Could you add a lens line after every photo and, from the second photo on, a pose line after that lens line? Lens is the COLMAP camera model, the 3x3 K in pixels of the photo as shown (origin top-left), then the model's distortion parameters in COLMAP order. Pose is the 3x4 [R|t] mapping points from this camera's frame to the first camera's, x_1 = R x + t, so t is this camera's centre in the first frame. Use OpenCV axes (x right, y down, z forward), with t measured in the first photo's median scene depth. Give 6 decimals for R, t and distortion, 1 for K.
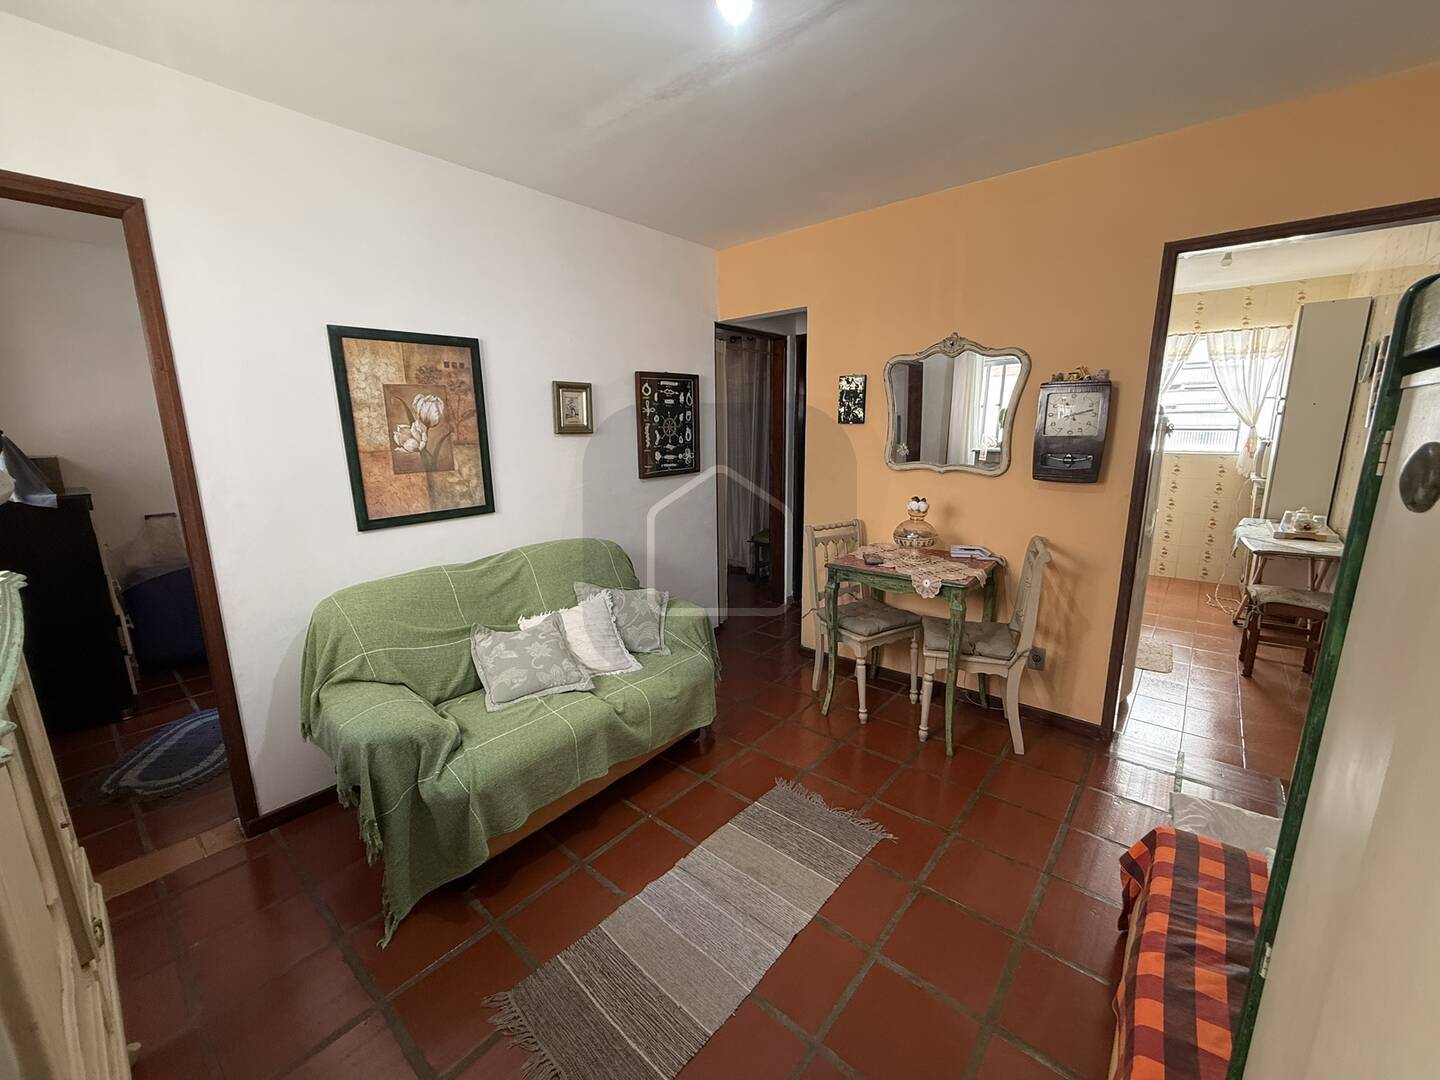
lens RADIAL K [[572.2, 0, 718.1], [0, 572.2, 541.6], [0, 0, 1]] dist [-0.001765, 0.000564]
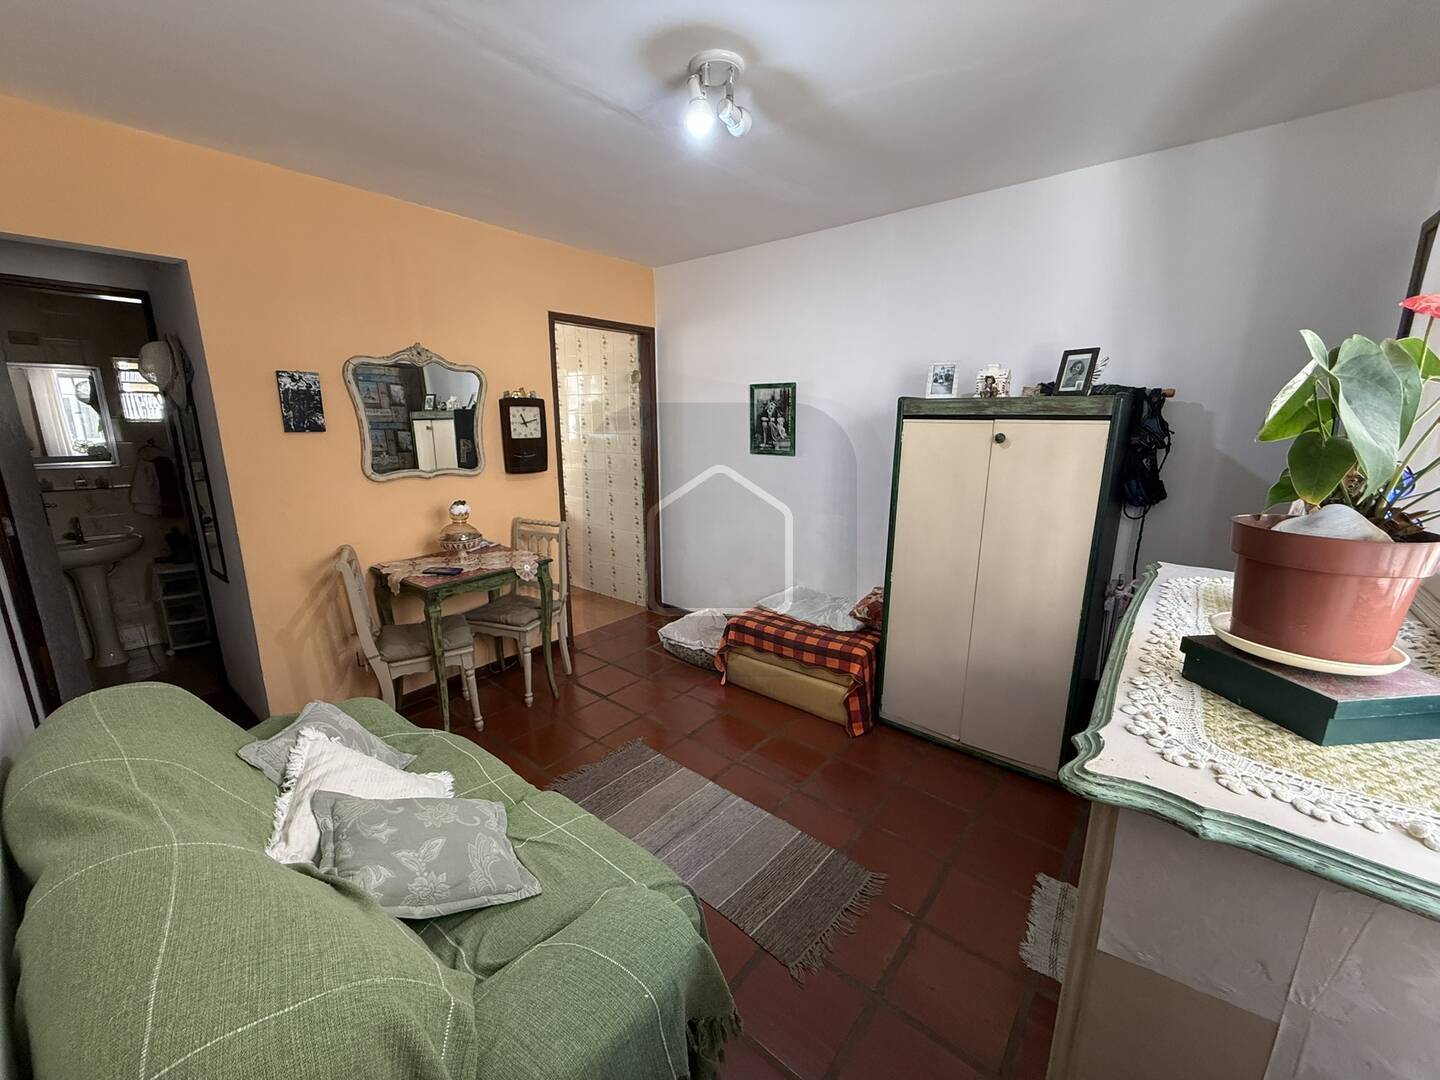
lens RADIAL K [[572.2, 0, 718.1], [0, 572.2, 541.6], [0, 0, 1]] dist [-0.001765, 0.000564]
pose [[-0.011992, -0.203094, 0.979086, -1.203507], [0.206161, 0.957617, 0.201166, -0.206594], [-0.978445, 0.204262, 0.030386, 0.902440]]
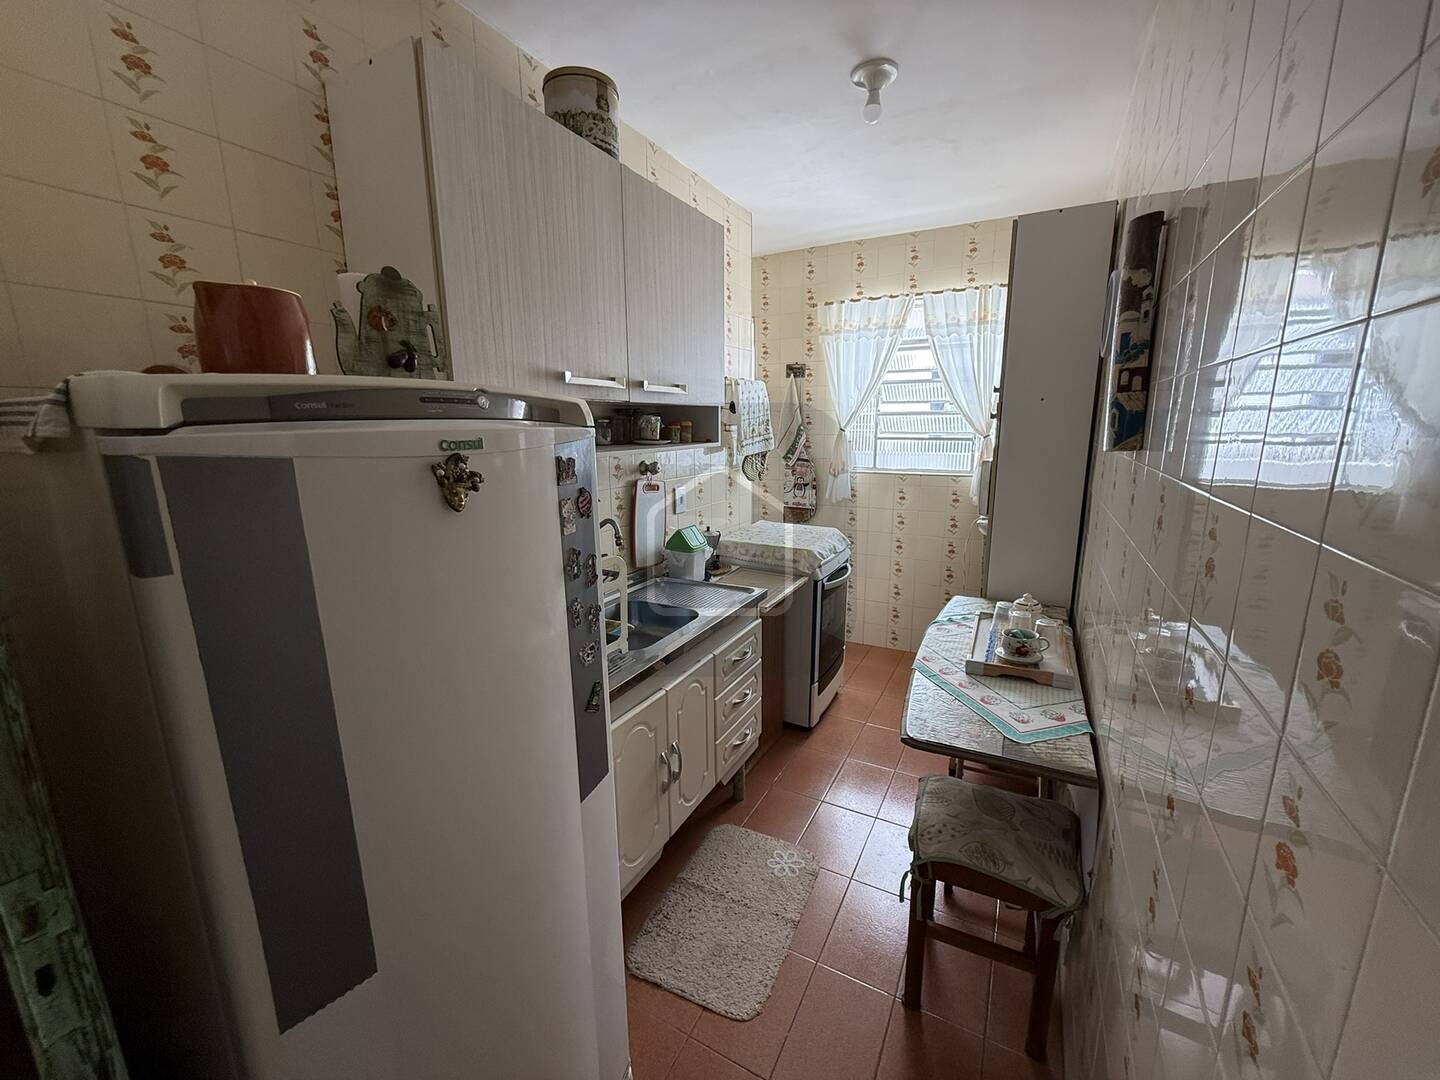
lens RADIAL K [[572.2, 0, 718.1], [0, 572.2, 541.6], [0, 0, 1]] dist [-0.001765, 0.000564]
pose [[0.978205, -0.040282, 0.203695, 0.894902], [0.040616, 0.999172, 0.002541, -0.168562], [-0.203629, 0.005788, 0.979031, 0.755021]]
